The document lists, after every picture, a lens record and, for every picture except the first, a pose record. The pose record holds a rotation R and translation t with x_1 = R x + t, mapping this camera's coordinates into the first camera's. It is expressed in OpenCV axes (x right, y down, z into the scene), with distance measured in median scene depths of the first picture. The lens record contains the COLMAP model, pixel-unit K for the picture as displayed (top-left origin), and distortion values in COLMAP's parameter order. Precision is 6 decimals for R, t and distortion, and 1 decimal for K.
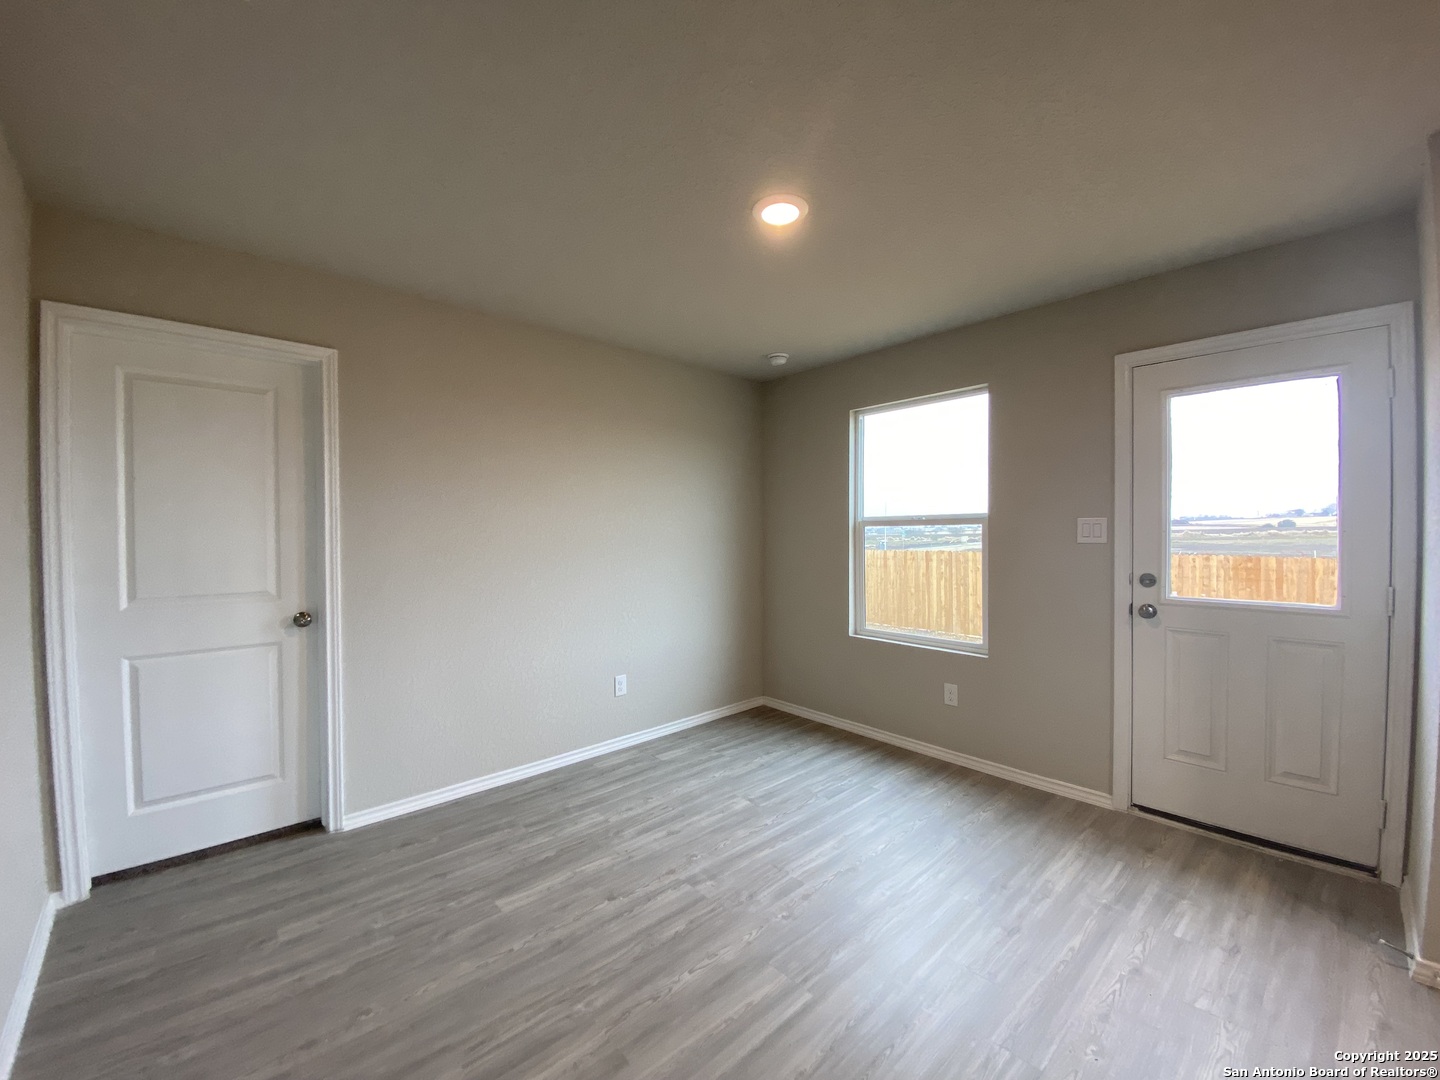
lens RADIAL K [[576.8, 0, 711.5], [0, 576.8, 540.7], [0, 0, 1]] dist [0.000548, -0.012518]
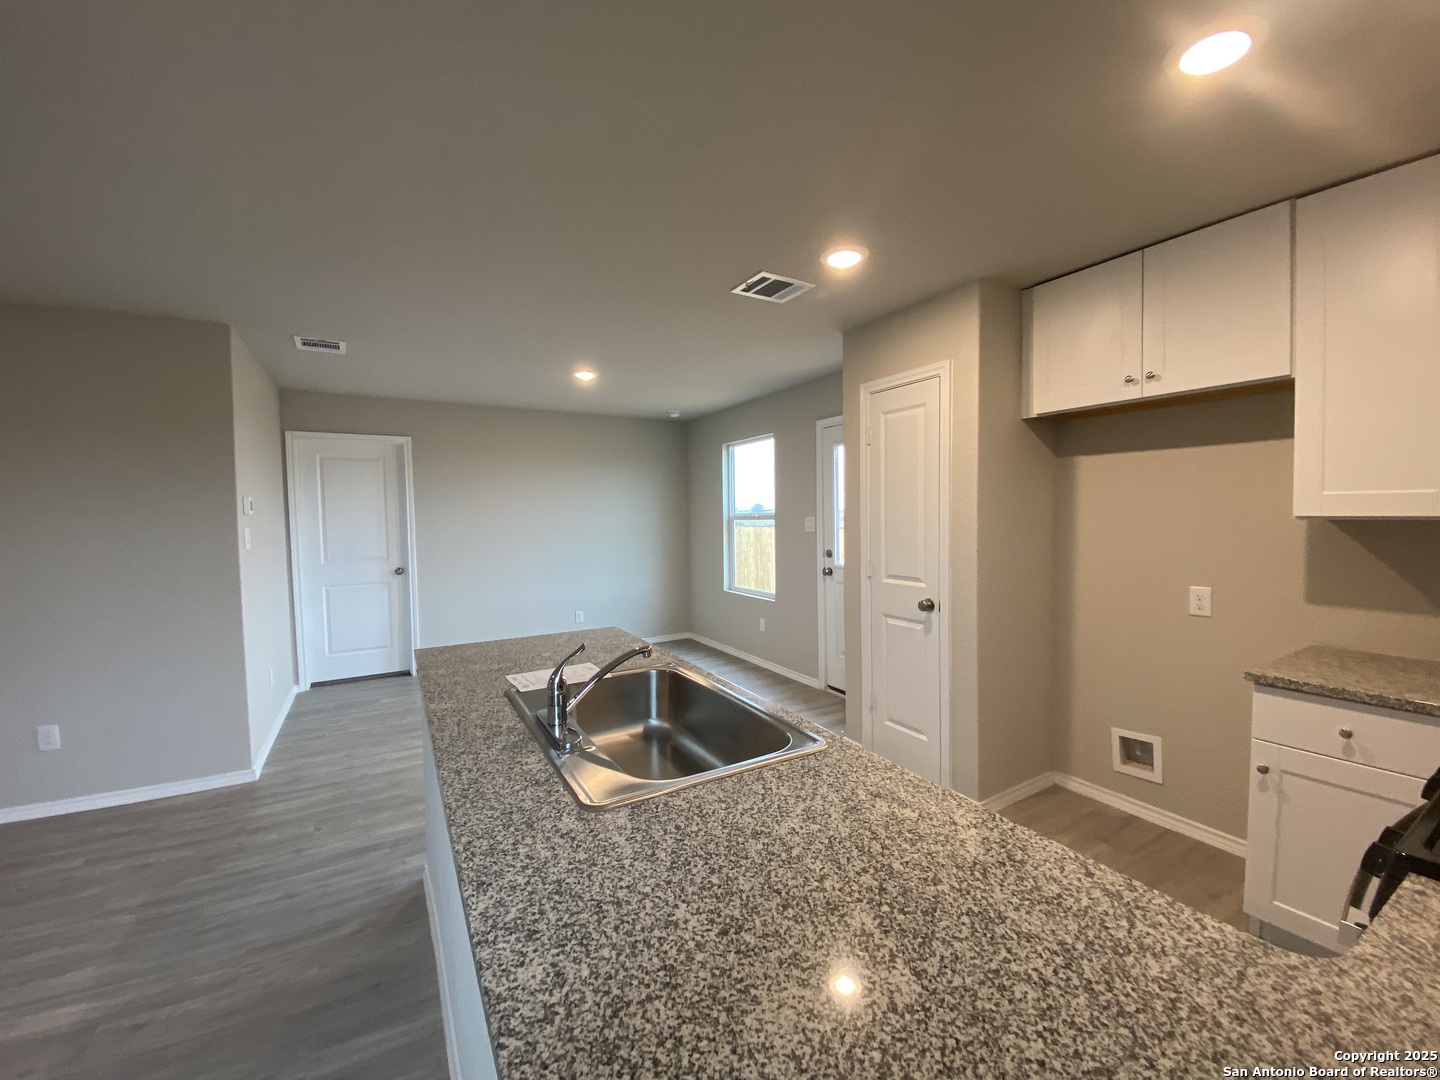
lens RADIAL K [[573.0, 0, 720.0], [0, 573.0, 540.0], [0, 0, 1]] dist [0.002092, -0.012773]
pose [[0.980229, -0.001404, -0.197859, 0.805422], [0.007890, 0.999457, 0.031994, -0.029760], [0.197707, -0.032922, 0.979708, -0.759933]]
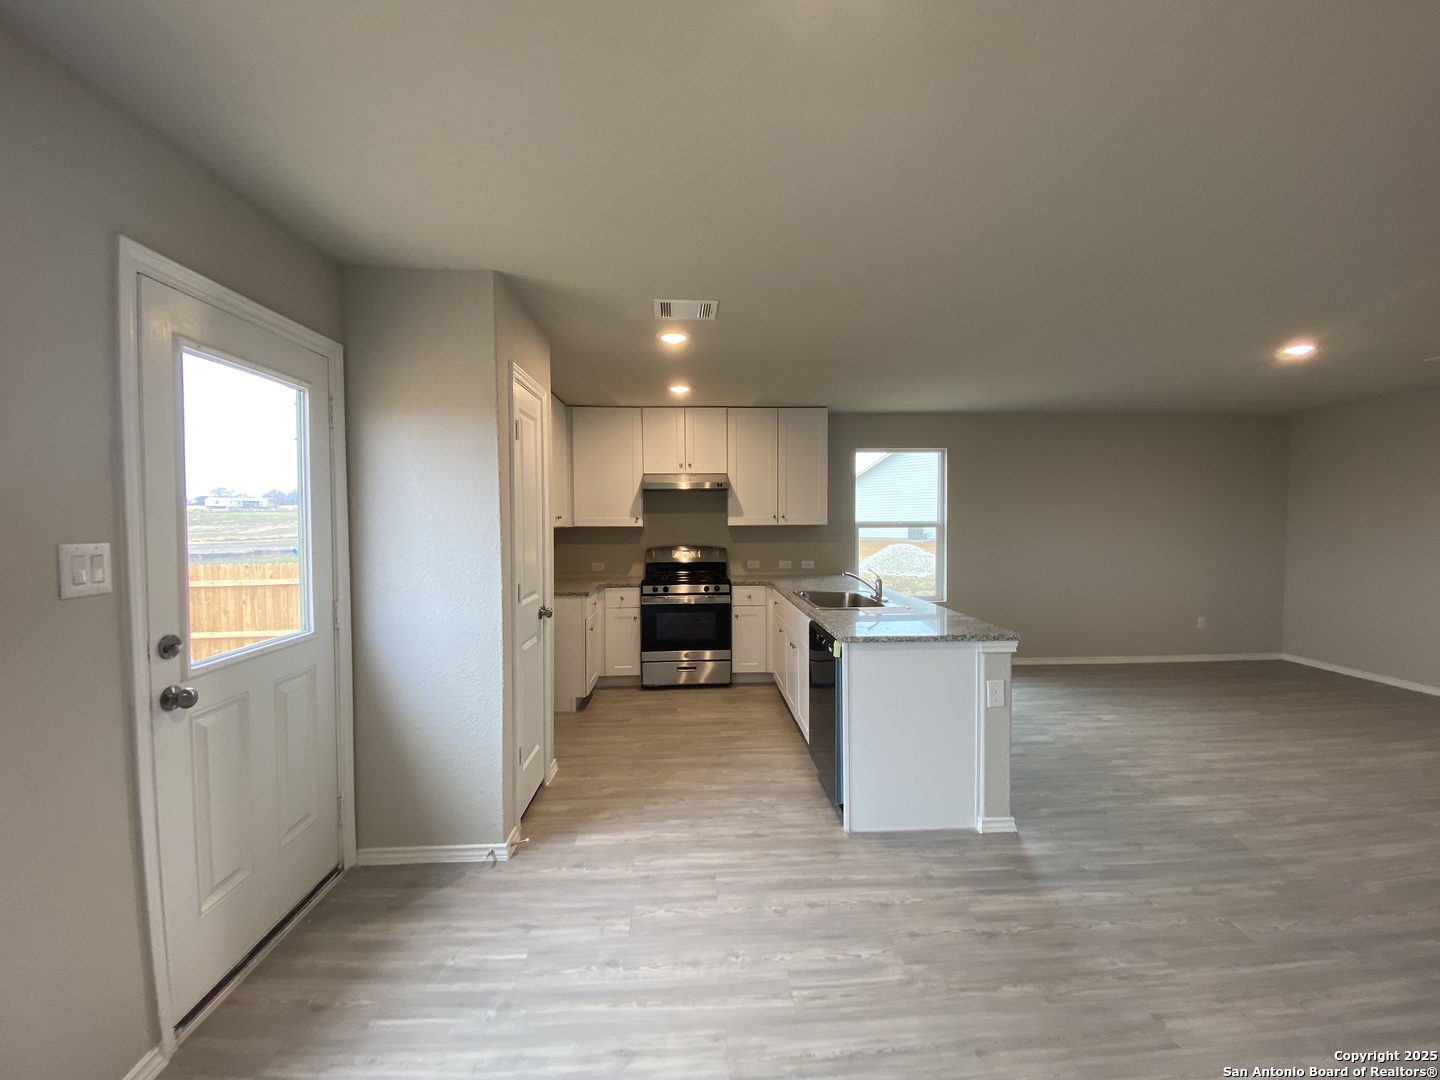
lens RADIAL K [[573.0, 0, 720.0], [0, 573.0, 540.0], [0, 0, 1]] dist [0.002092, -0.012773]
pose [[-0.779546, -0.015192, 0.626161, -0.053894], [0.017022, 0.998823, 0.045425, -0.060578], [-0.626114, 0.046070, -0.778369, 1.137349]]
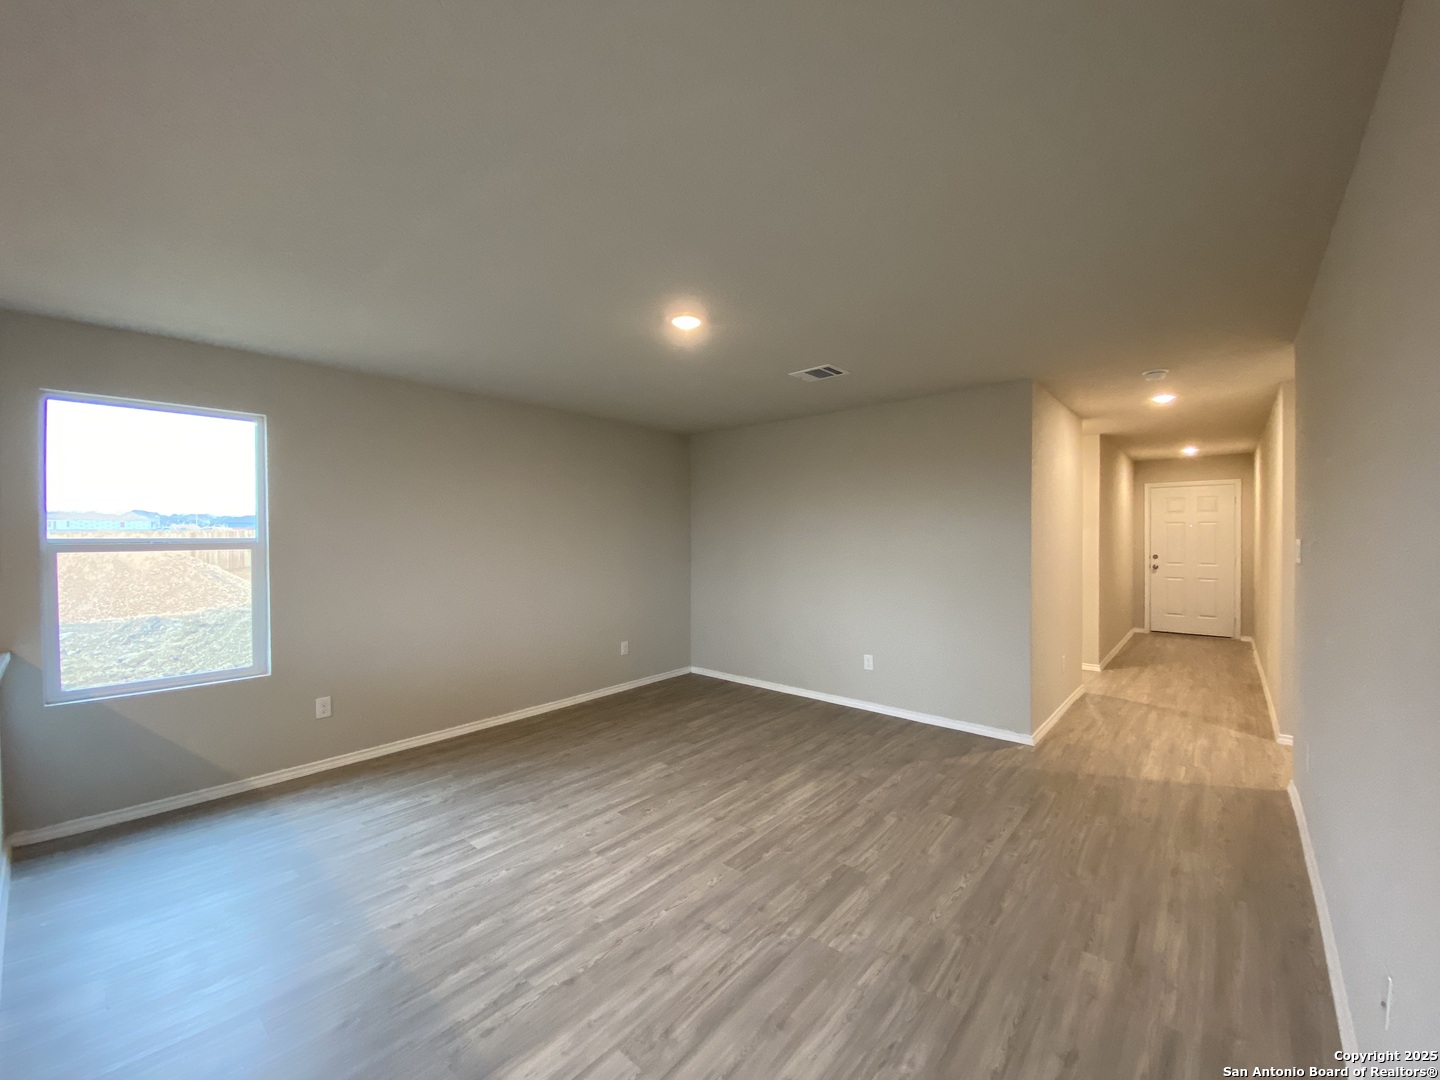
lens RADIAL K [[576.8, 0, 711.5], [0, 576.8, 540.7], [0, 0, 1]] dist [0.000548, -0.012518]
pose [[-0.991837, 0.007525, -0.127291, -0.188612], [0.004385, 0.999680, 0.024926, -0.040654], [0.127438, 0.024164, -0.991552, 0.284757]]
